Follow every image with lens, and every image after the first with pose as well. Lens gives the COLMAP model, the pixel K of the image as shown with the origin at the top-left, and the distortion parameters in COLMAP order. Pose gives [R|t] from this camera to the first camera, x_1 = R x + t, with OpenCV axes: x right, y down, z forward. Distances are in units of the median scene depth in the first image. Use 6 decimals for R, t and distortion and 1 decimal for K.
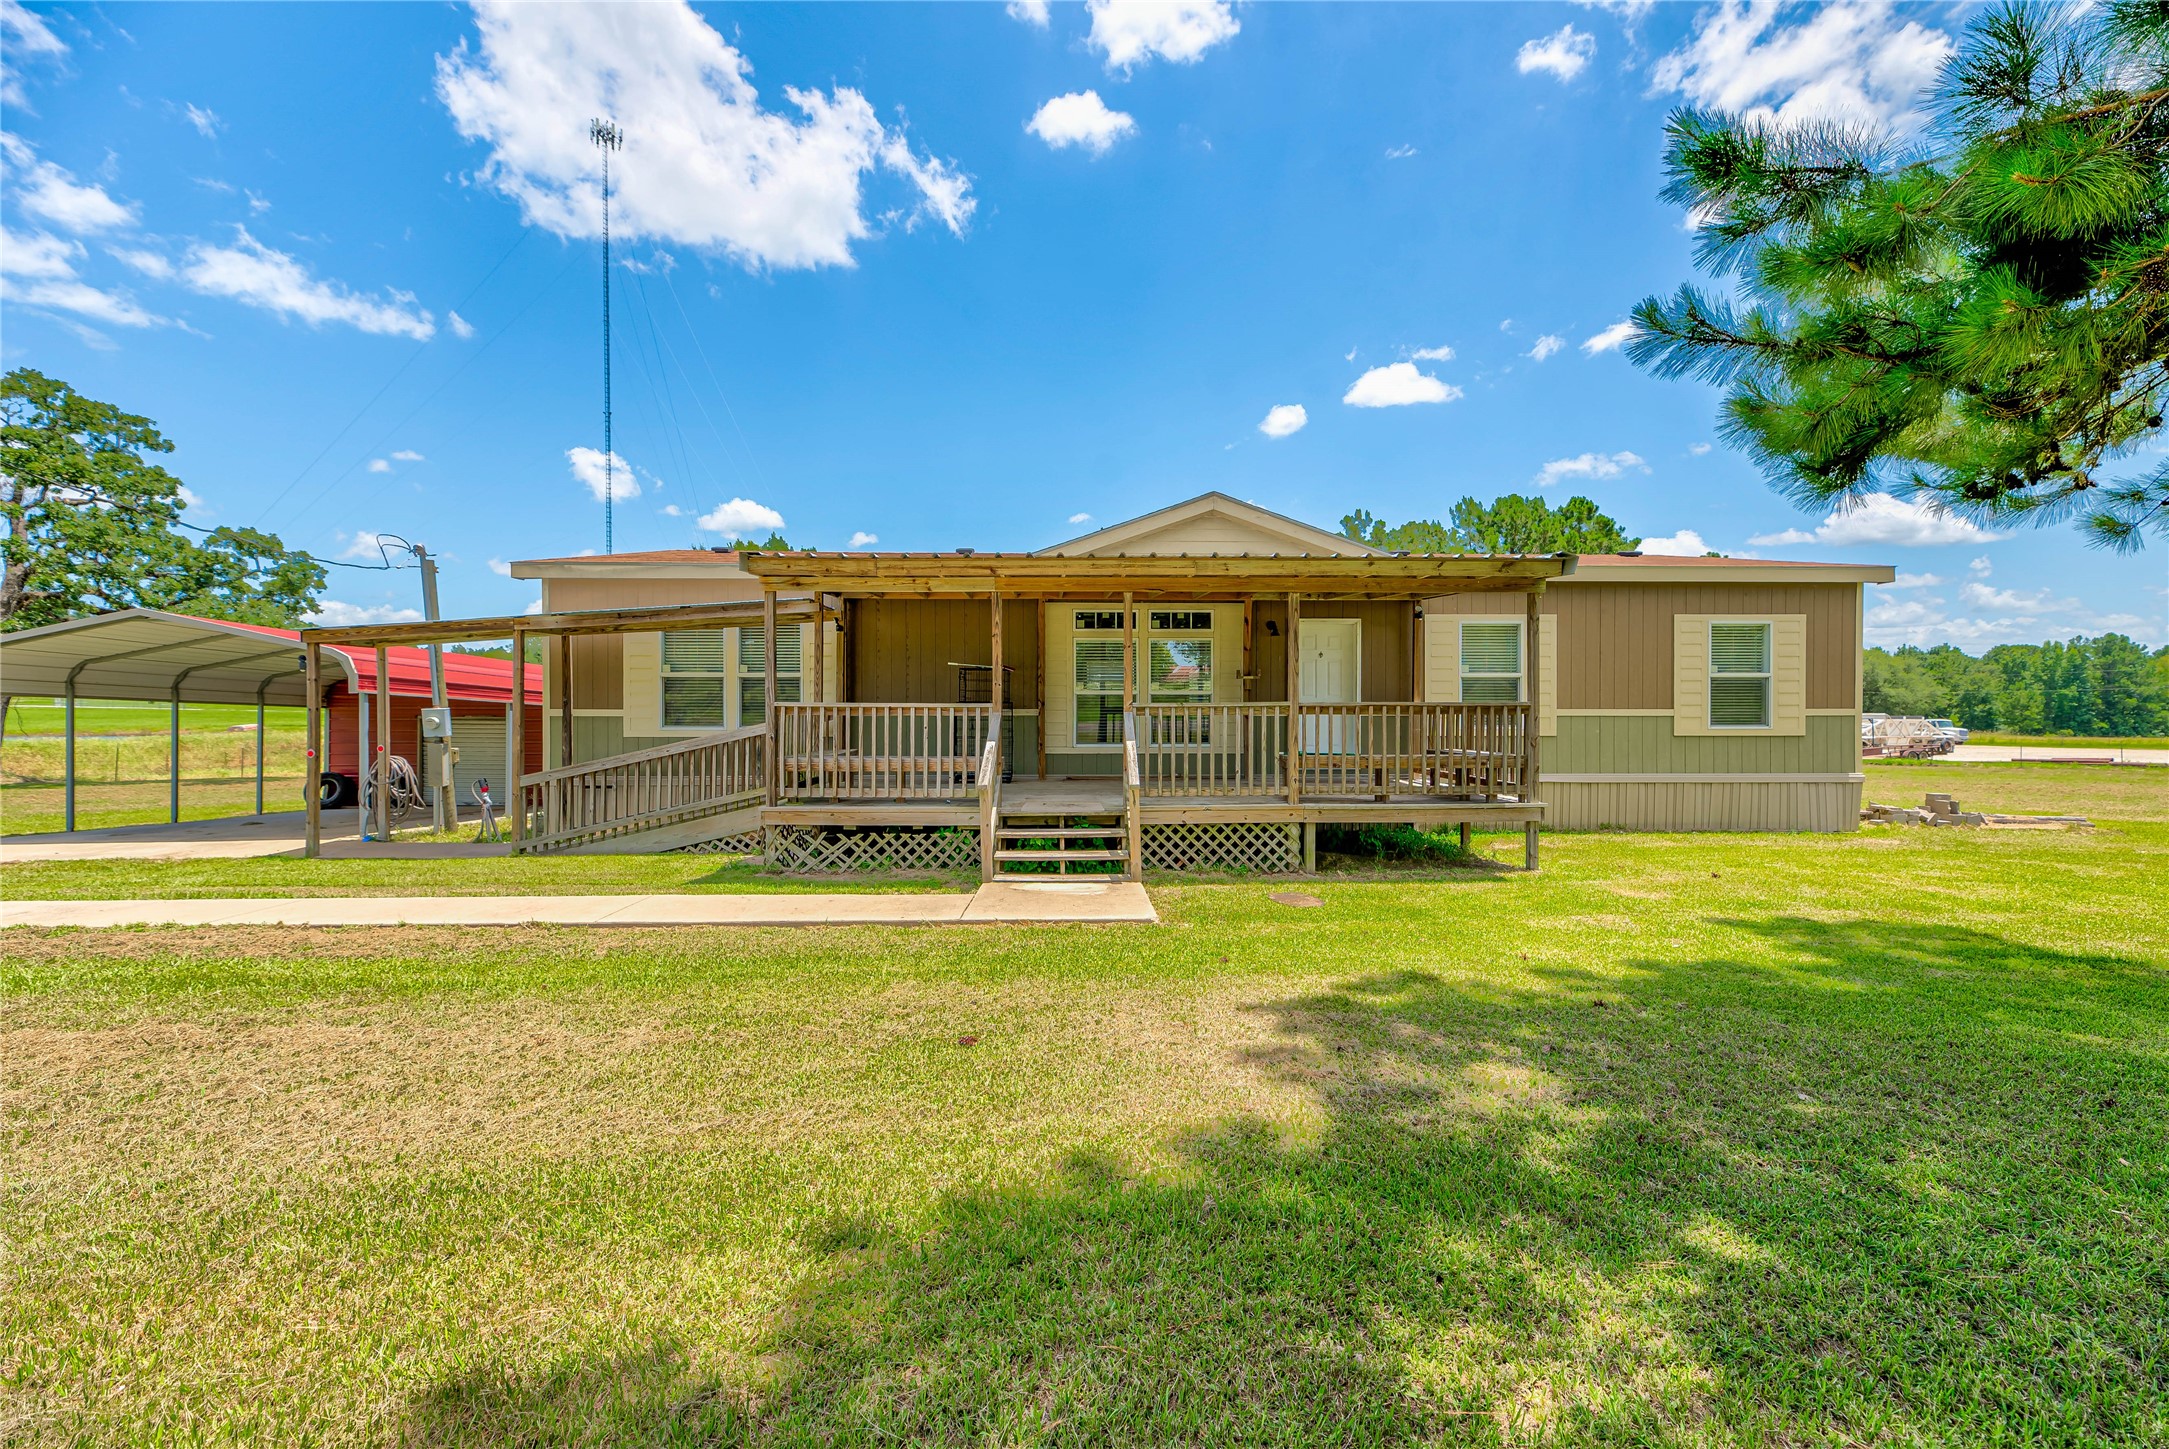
lens RADIAL K [[938.0, 0, 1084.5], [0, 938.0, 724.5], [0, 0, 1]] dist [0.002737, -0.000367]
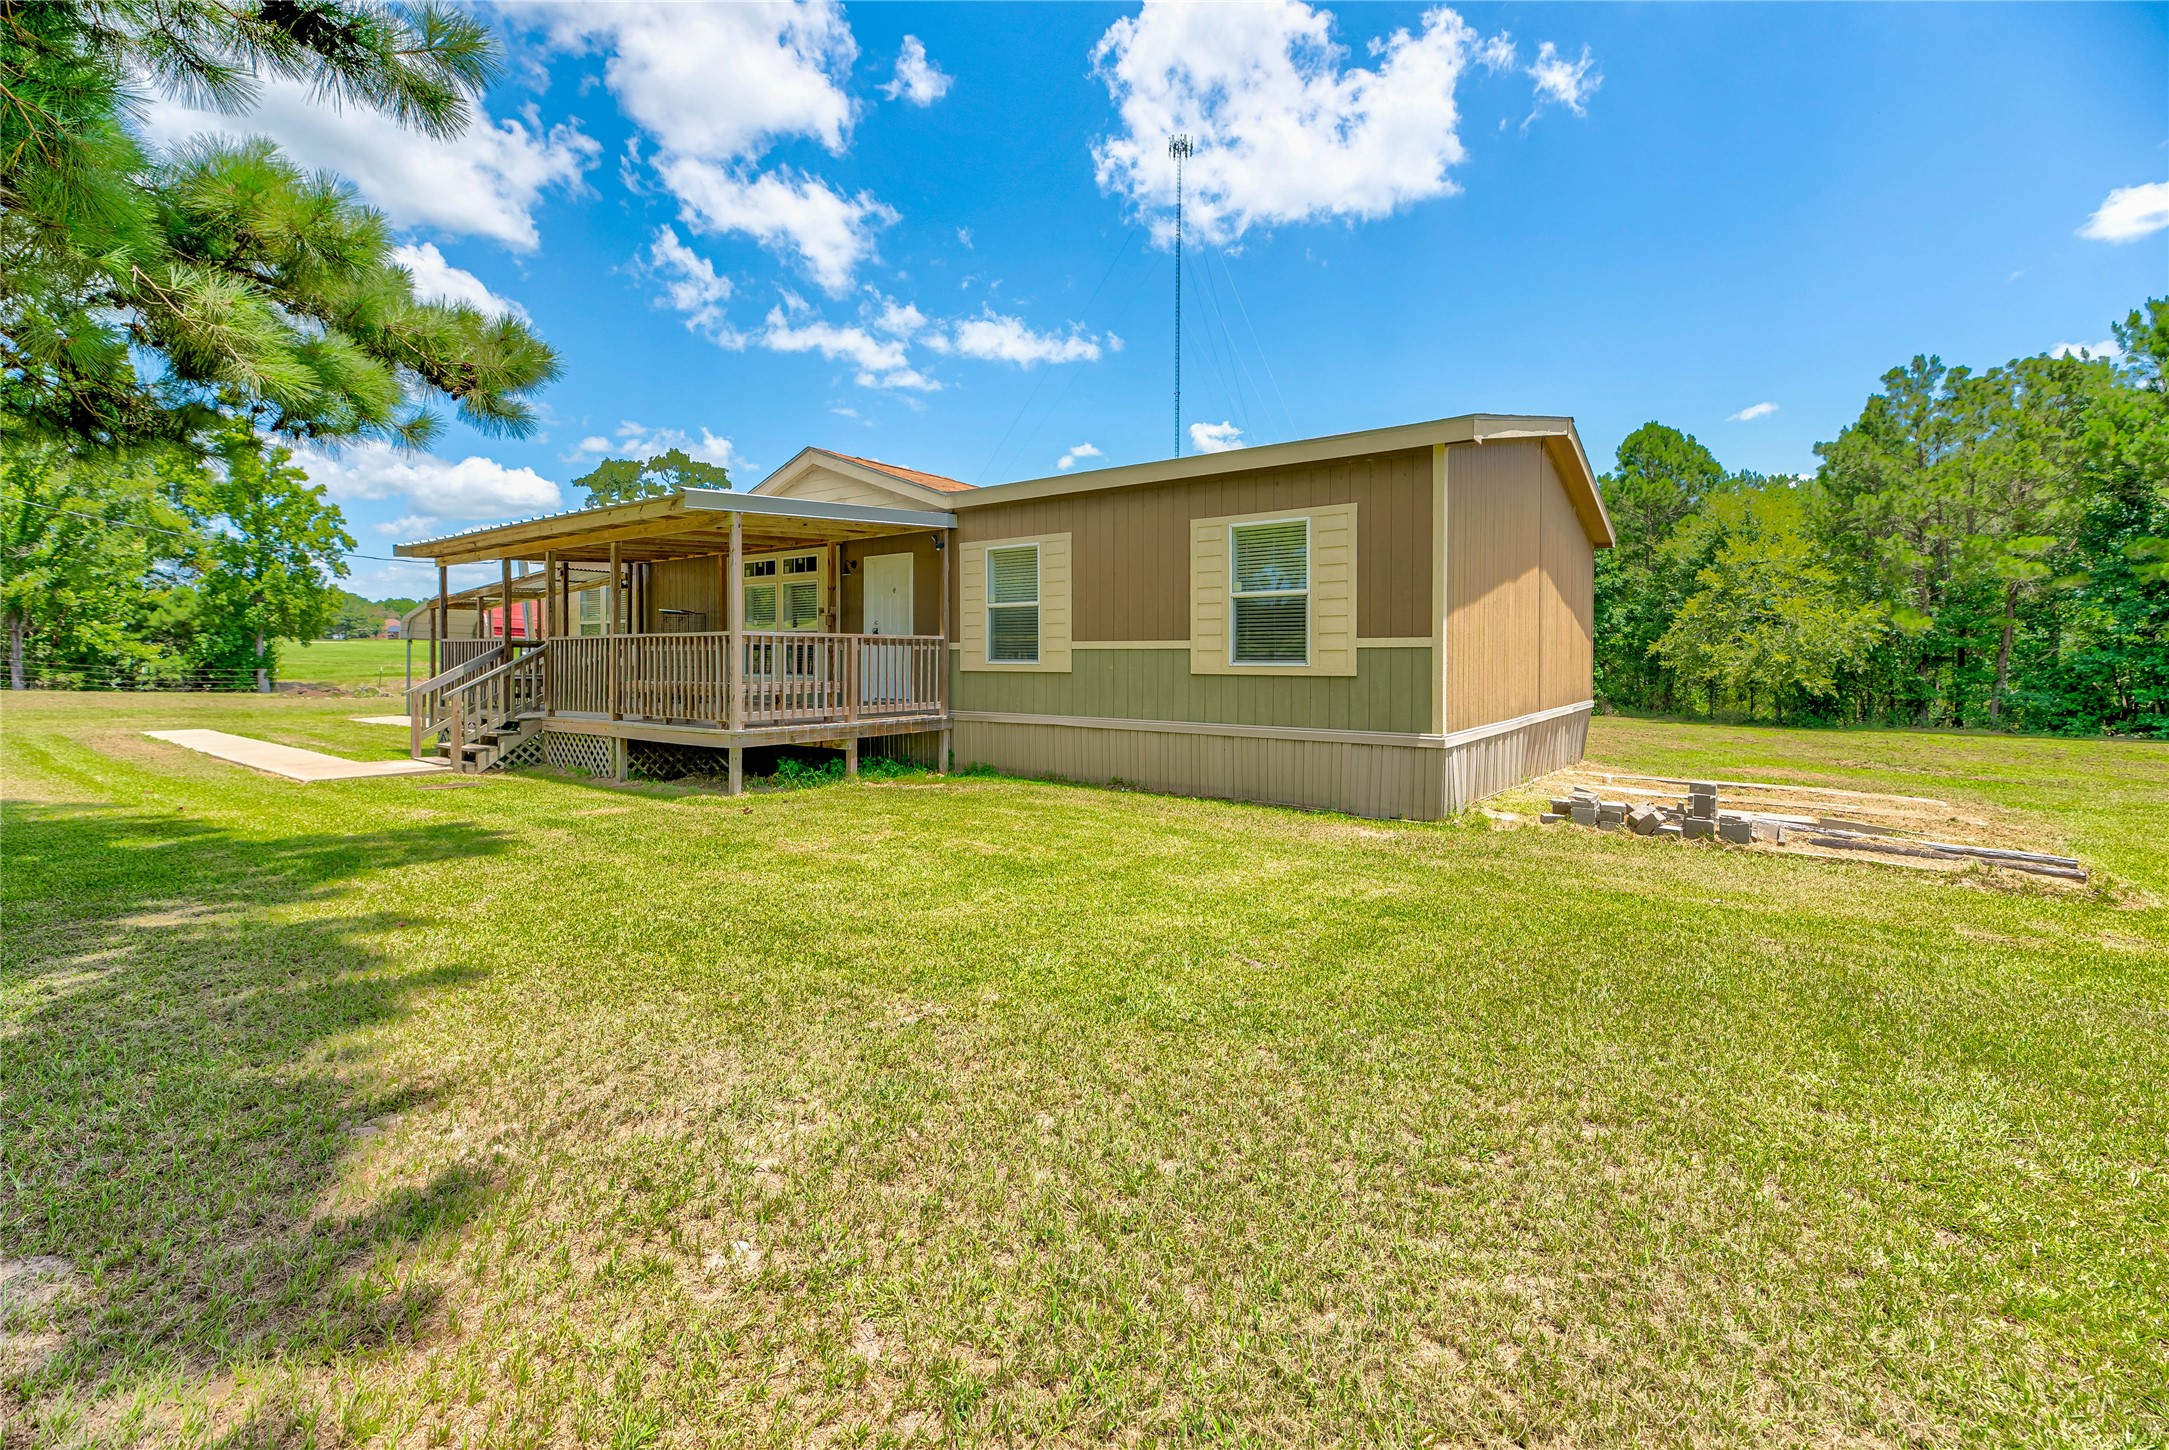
lens RADIAL K [[878.1, 0, 1105.5], [0, 878.1, 705.1], [0, 0, 1]] dist [0.013180, -0.000893]
pose [[0.792462, 0.038324, -0.608716, 1.021579], [-0.004801, 0.998385, 0.056607, -0.003212], [0.609902, -0.041936, 0.791367, 0.361637]]
